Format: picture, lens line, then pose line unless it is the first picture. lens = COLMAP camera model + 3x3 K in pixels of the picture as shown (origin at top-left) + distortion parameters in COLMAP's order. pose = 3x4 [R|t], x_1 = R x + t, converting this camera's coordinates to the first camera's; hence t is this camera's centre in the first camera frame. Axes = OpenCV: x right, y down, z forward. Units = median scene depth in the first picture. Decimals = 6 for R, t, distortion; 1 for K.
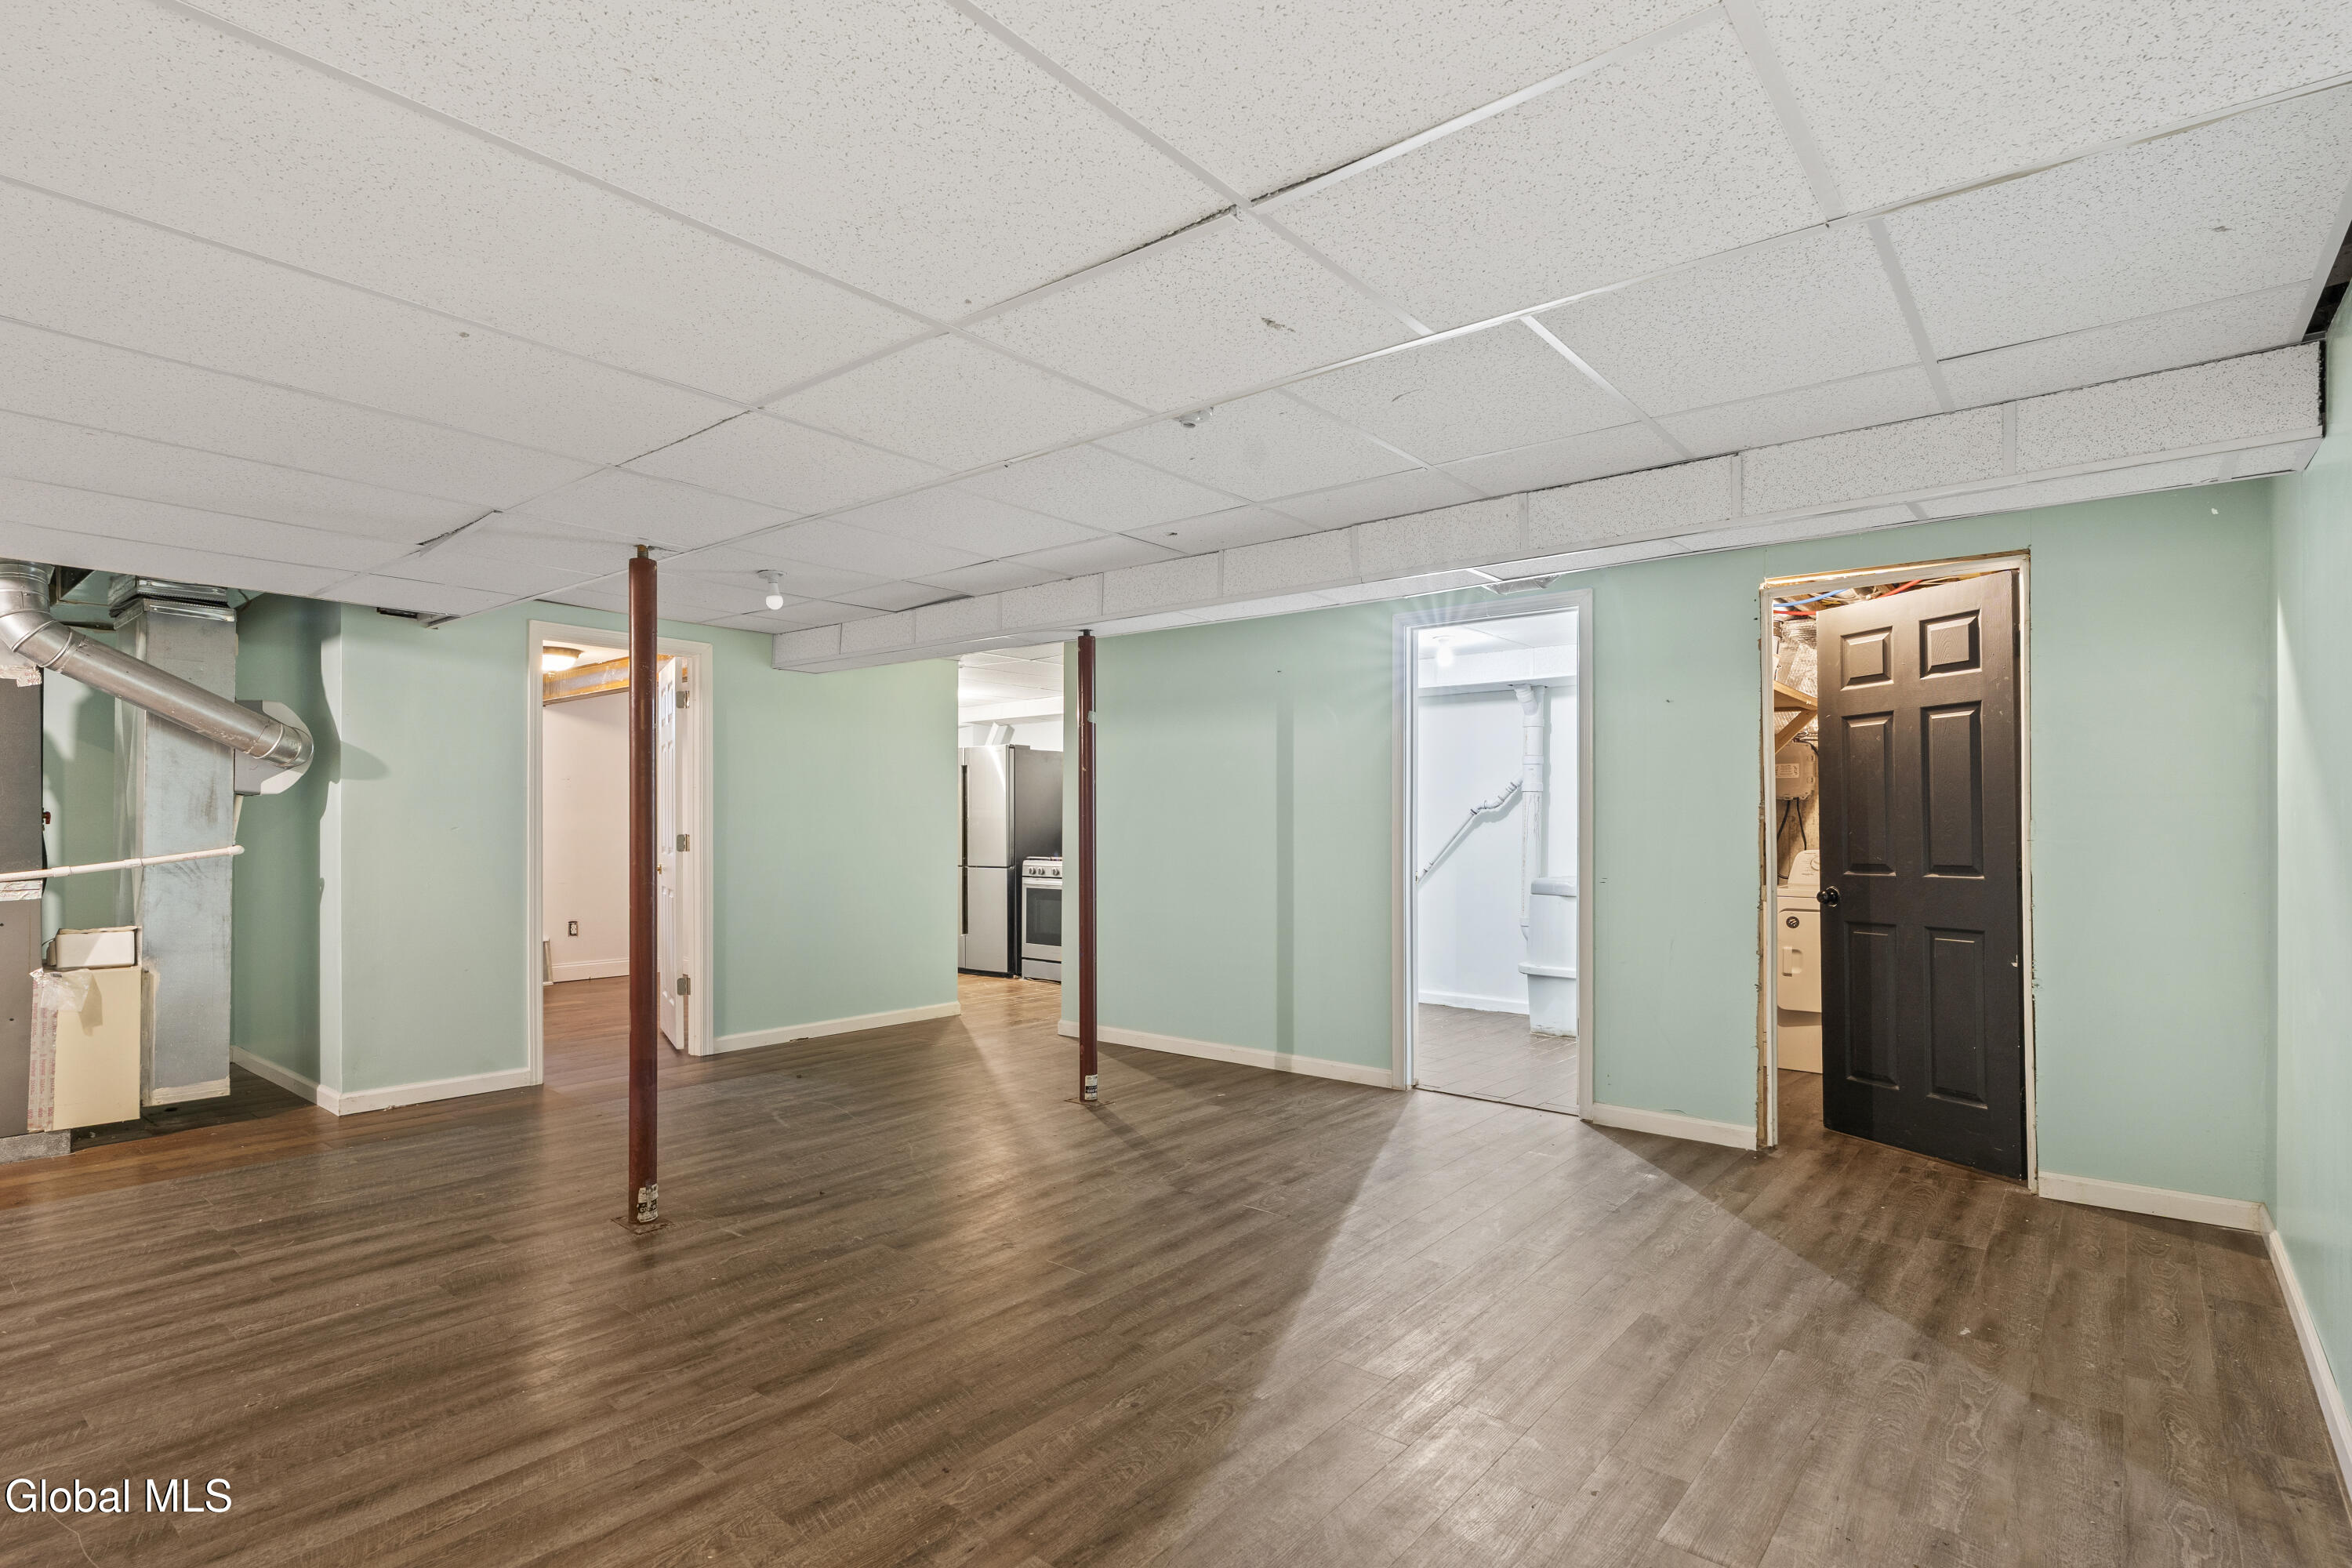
lens RADIAL K [[1139.8, 0, 1176.2], [0, 1139.8, 832.1], [0, 0, 1]] dist [-0.004310, 0.000532]
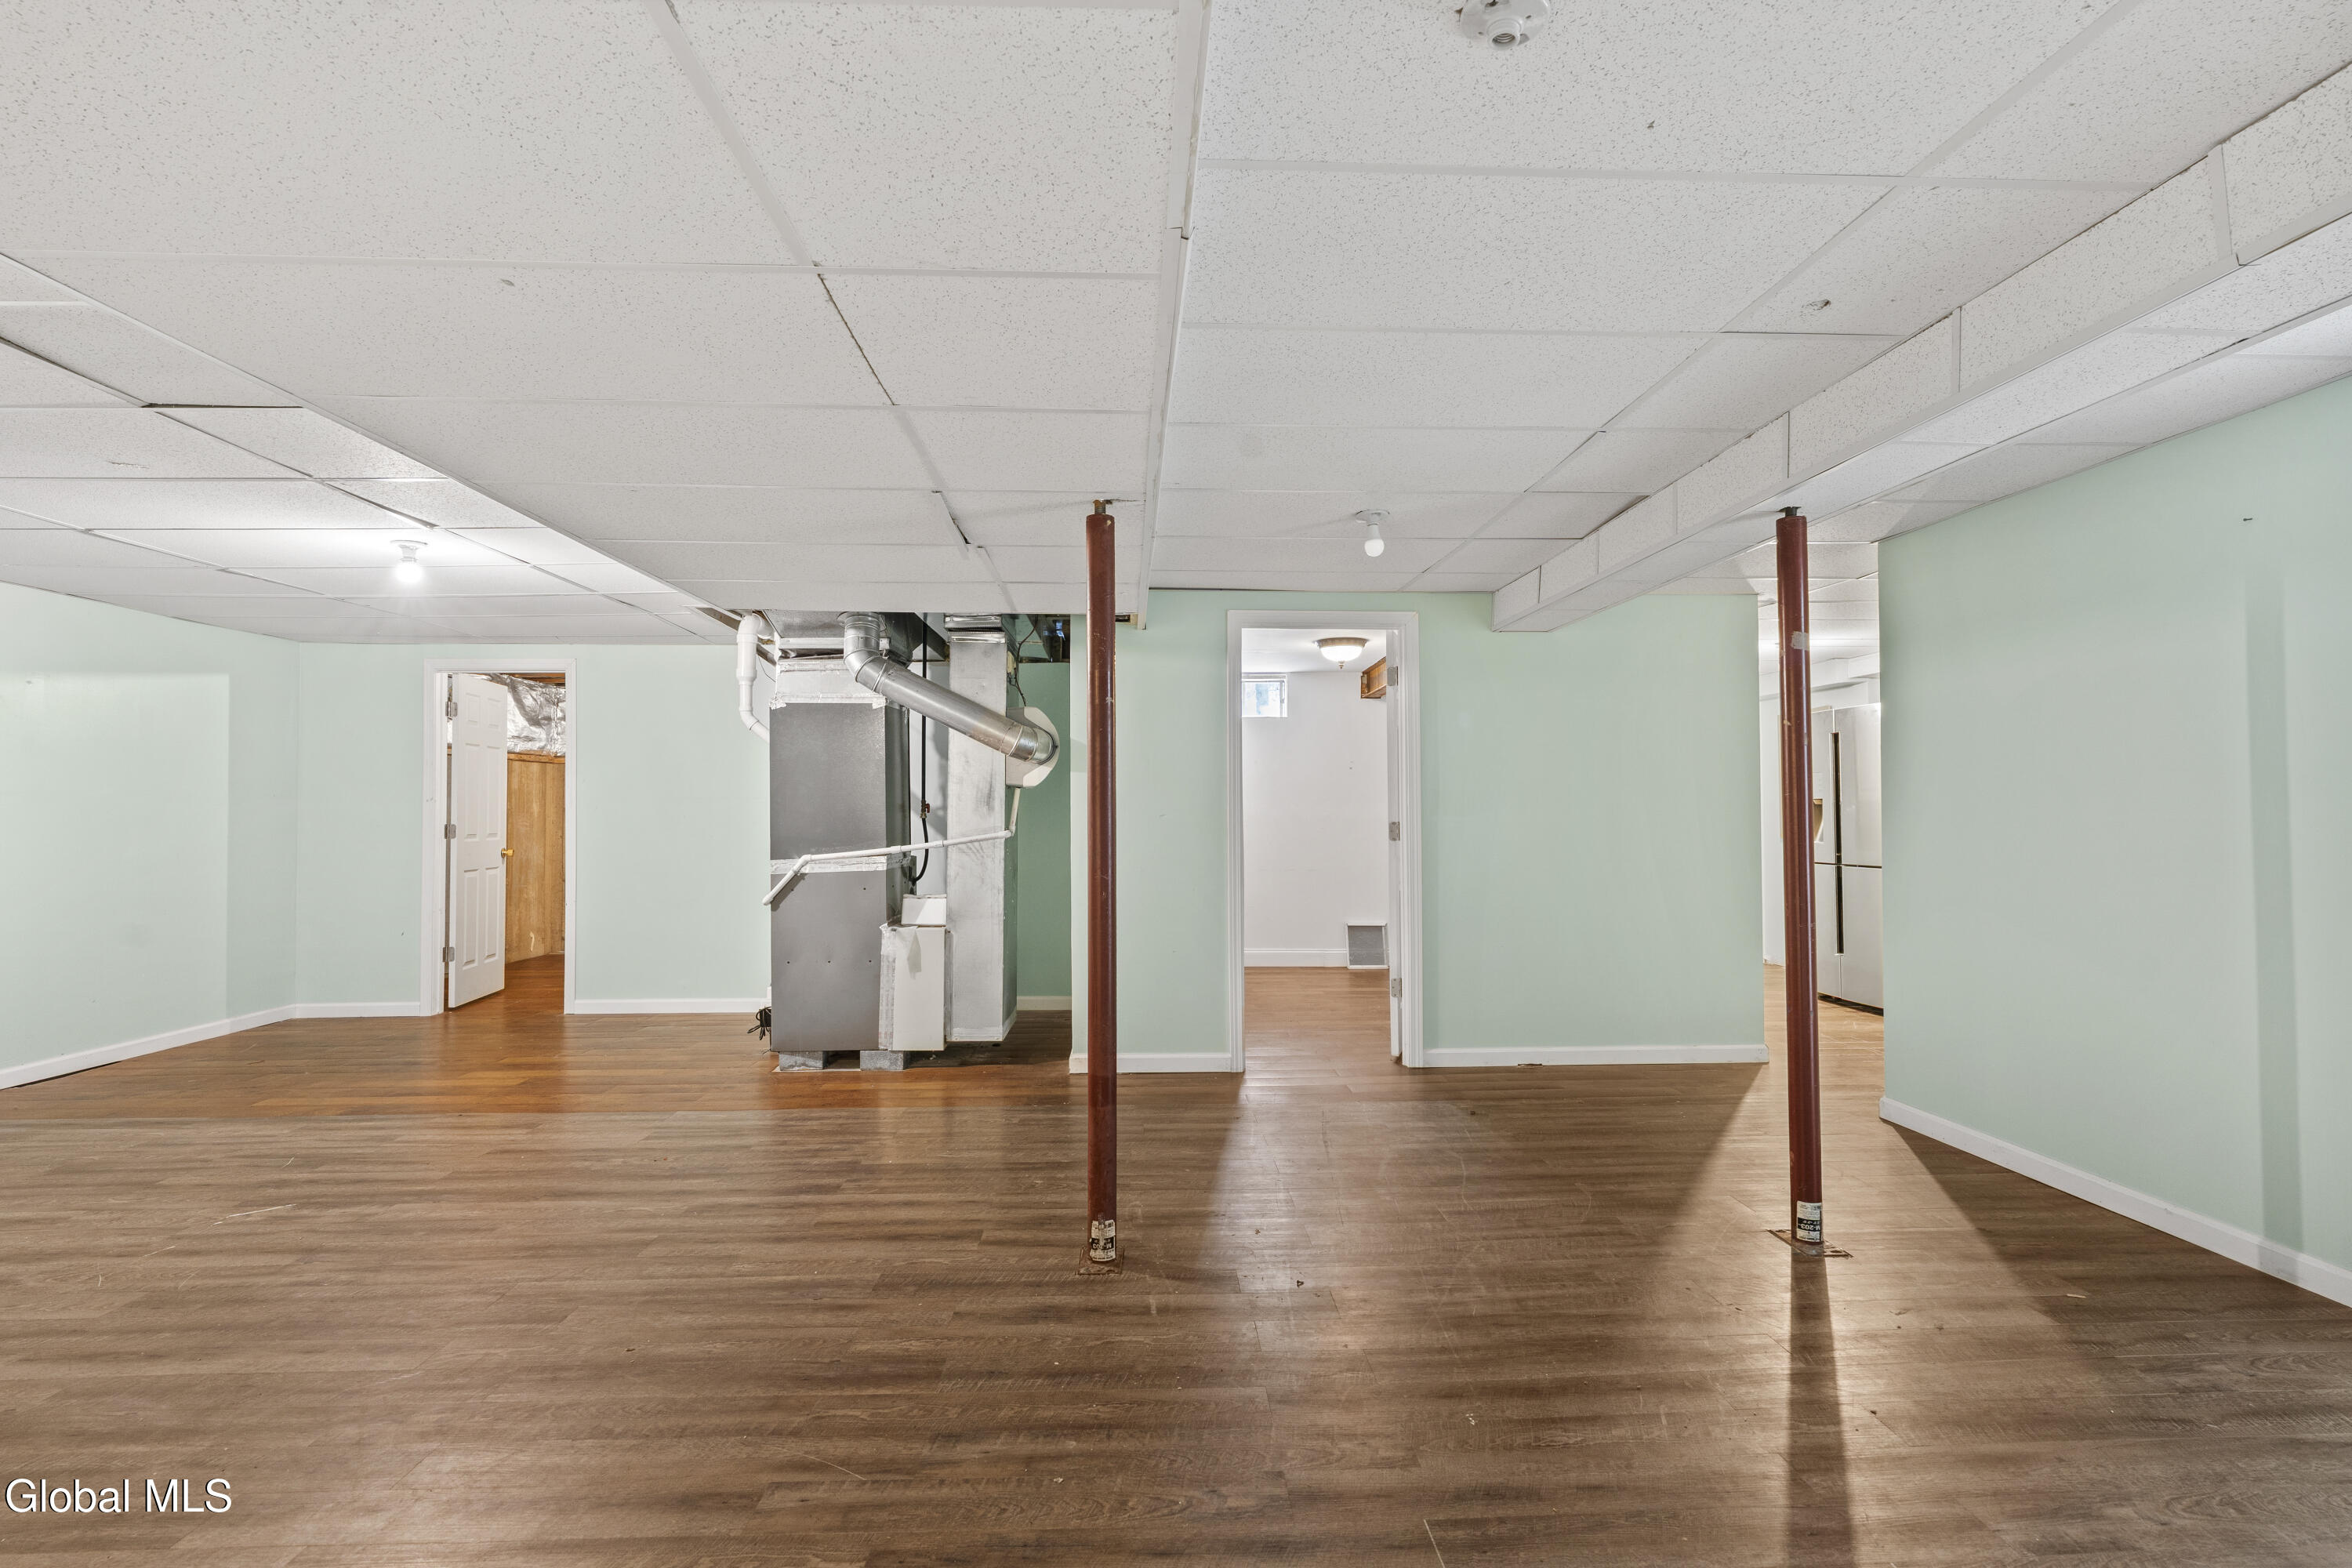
lens RADIAL K [[1139.8, 0, 1184.7], [0, 1139.8, 782.7], [0, 0, 1]] dist [-0.004310, 0.000532]
pose [[0.671388, -0.023220, -0.740742, 0.188450], [-0.001181, 0.999474, -0.032401, 0.000787], [0.741105, 0.022629, 0.671008, 0.352576]]
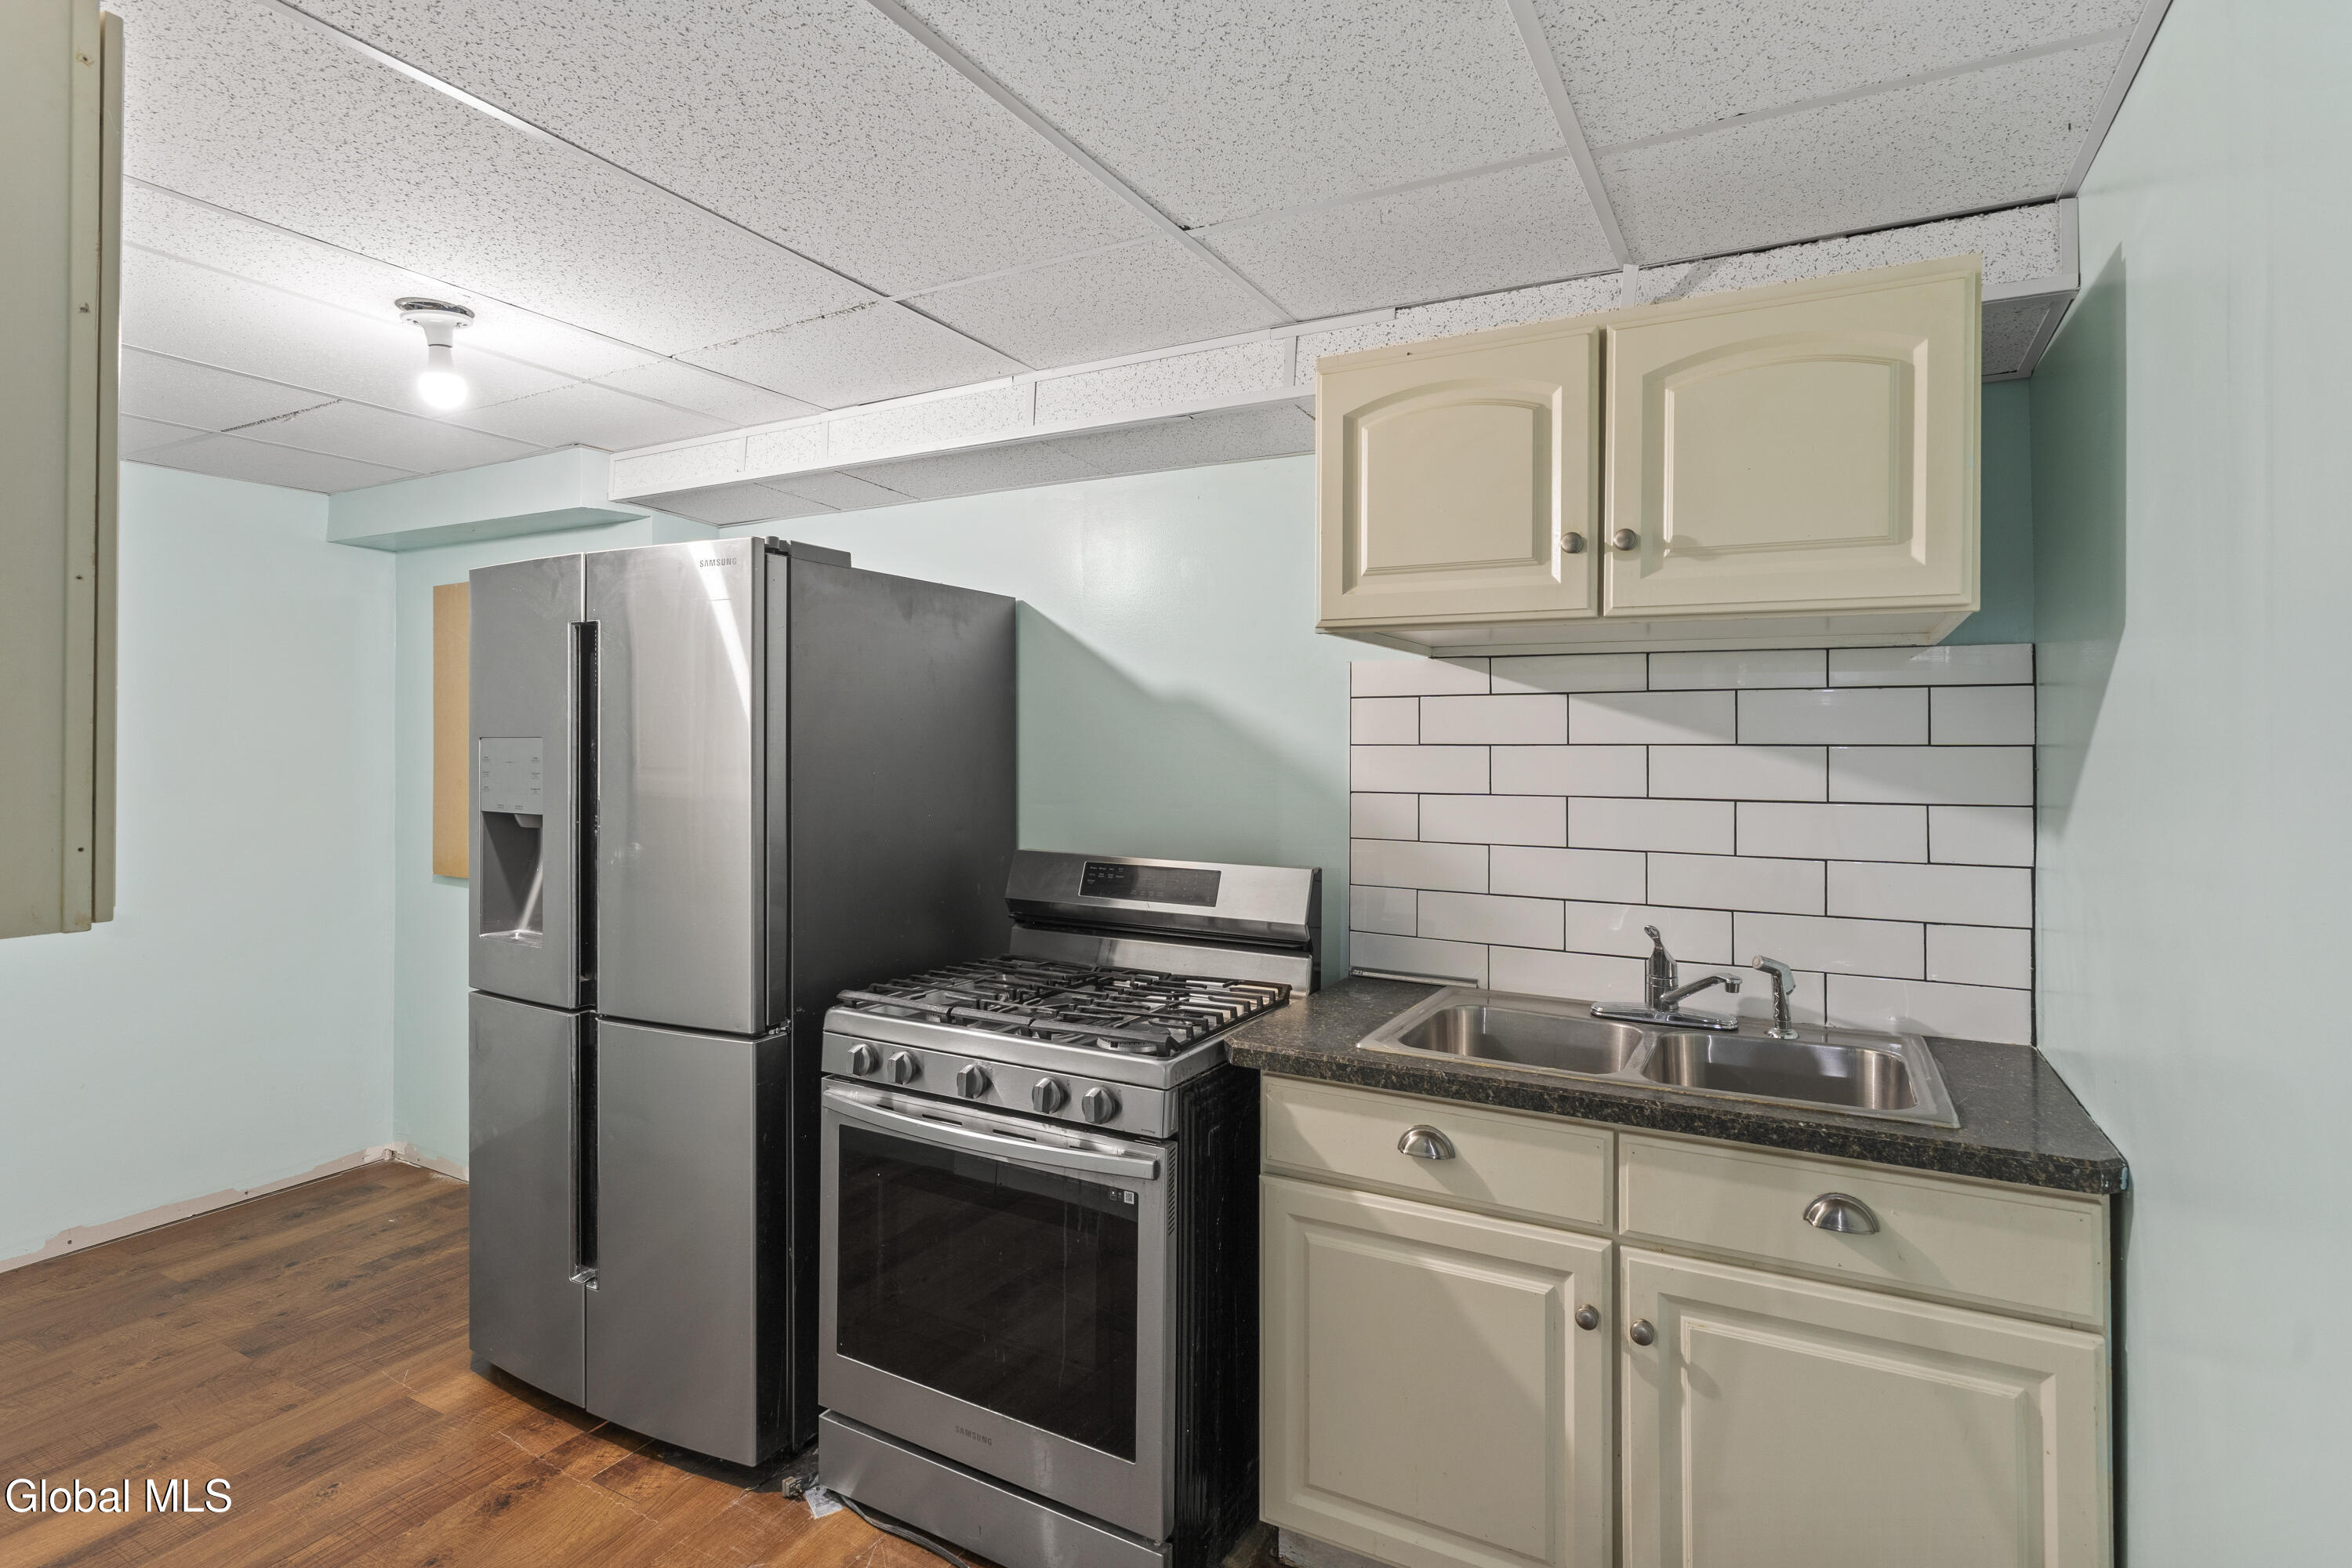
lens RADIAL K [[1139.8, 0, 1181.0], [0, 1139.8, 768.1], [0, 0, 1]] dist [-0.004310, 0.000532]
pose [[0.980835, 0.004721, 0.194784, -0.224946], [-0.004800, 0.999988, -0.000067, -0.056324], [-0.194782, -0.000869, 0.980846, 1.564561]]
